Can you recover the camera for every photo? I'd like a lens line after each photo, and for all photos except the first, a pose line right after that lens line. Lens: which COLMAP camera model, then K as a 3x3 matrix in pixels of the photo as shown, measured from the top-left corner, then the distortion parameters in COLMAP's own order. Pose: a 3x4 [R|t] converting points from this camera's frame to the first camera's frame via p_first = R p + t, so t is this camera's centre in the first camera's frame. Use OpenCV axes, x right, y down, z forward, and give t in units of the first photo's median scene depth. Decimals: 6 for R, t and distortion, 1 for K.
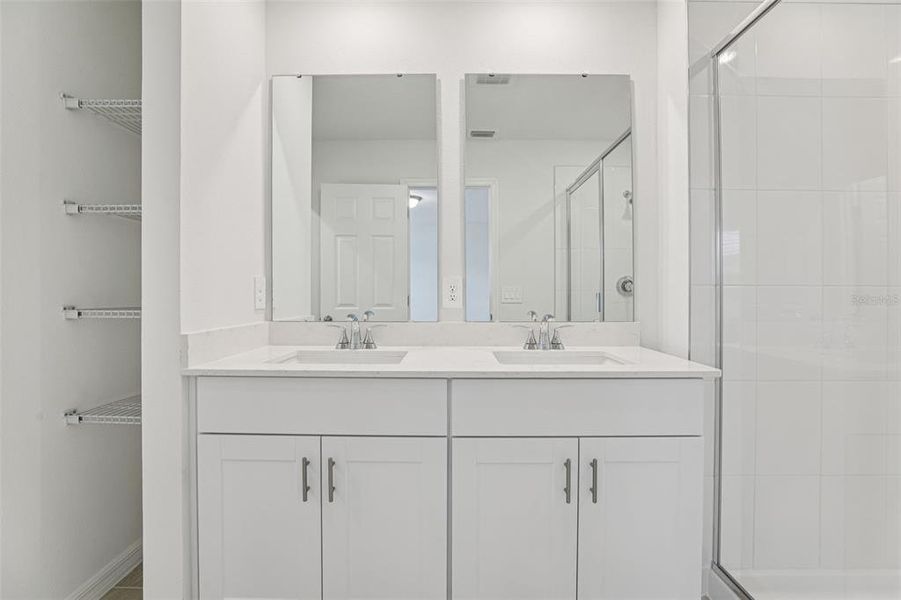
lens RADIAL K [[408.6, 0, 452.0], [0, 408.6, 293.2], [0, 0, 1]] dist [-0.000388, 0.000337]
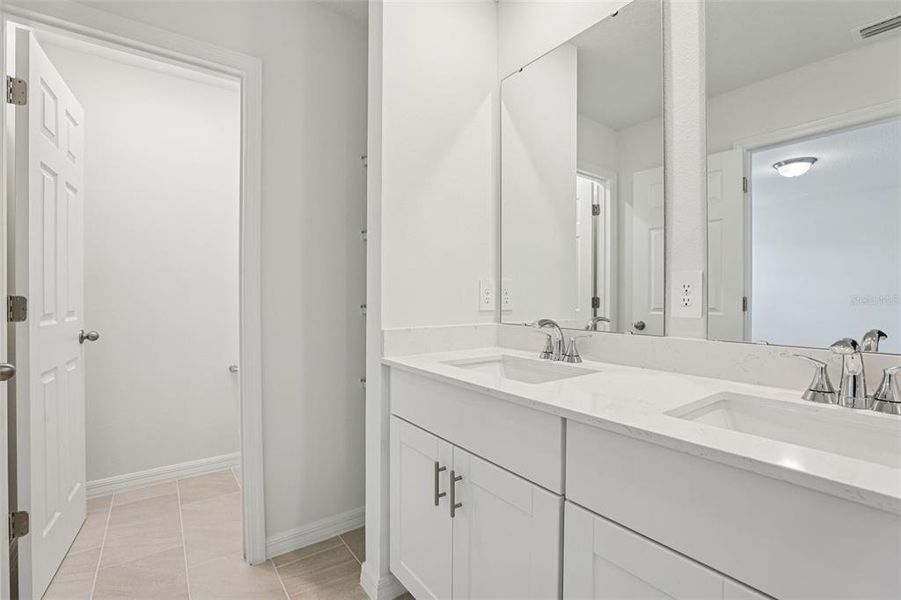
lens RADIAL K [[407.7, 0, 450.5], [0, 407.7, 300.0], [0, 0, 1]] dist [-0.000390, 0.000359]
pose [[0.626101, 0.008368, -0.779697, 0.306819], [0.000267, 0.999940, 0.010946, -0.000415], [0.779742, -0.007062, 0.626061, 0.298052]]
